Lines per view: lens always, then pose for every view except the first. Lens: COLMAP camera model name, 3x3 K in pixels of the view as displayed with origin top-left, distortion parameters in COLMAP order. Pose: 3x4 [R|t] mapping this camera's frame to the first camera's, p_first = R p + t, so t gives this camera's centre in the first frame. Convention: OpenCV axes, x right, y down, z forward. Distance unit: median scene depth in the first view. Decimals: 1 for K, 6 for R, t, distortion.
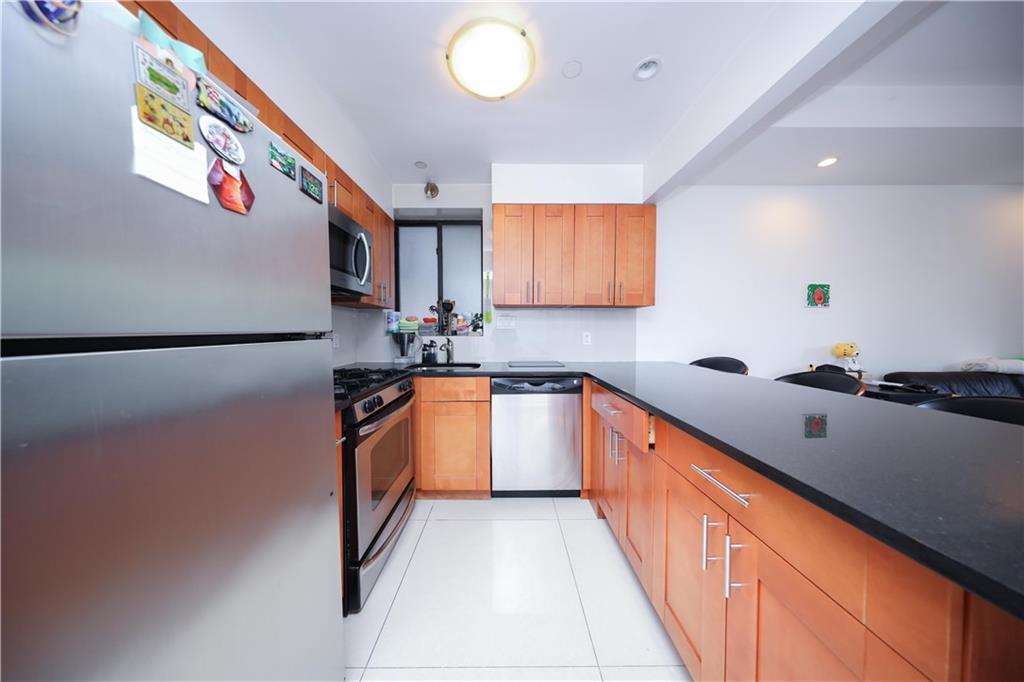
lens RADIAL K [[296.3, 0, 506.6], [0, 296.3, 337.1], [0, 0, 1]] dist [-0.004133, -0.000027]
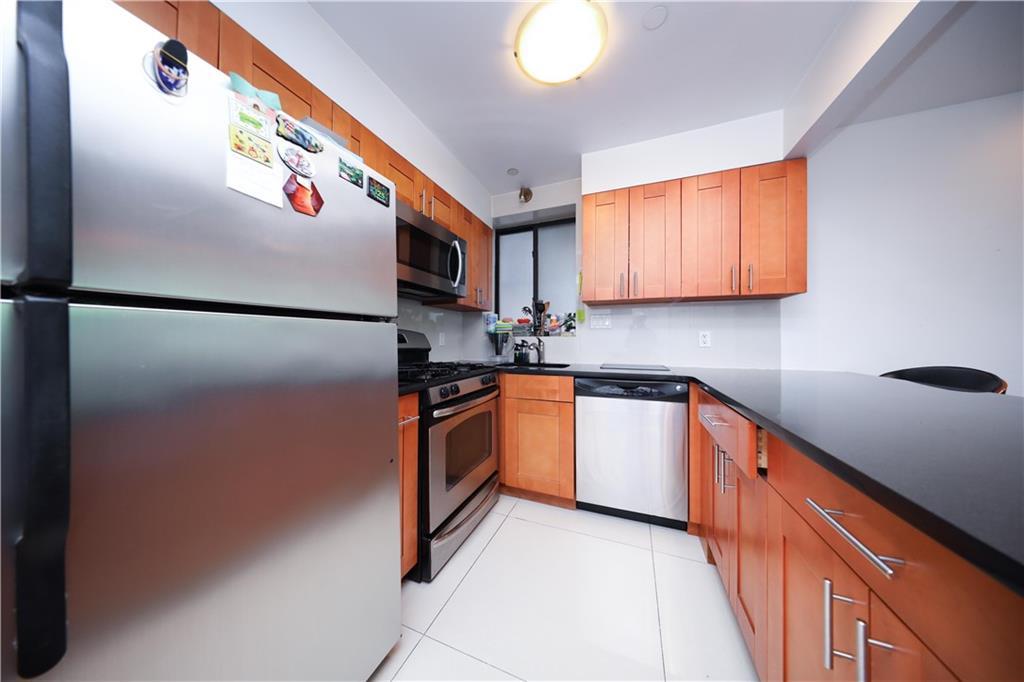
lens RADIAL K [[296.3, 0, 506.6], [0, 296.3, 337.1], [0, 0, 1]] dist [-0.004133, -0.000027]
pose [[0.923735, -0.000963, -0.383031, 0.106907], [-0.010952, 0.999522, -0.028926, 0.038851], [0.382876, 0.030915, 0.923282, 0.049466]]
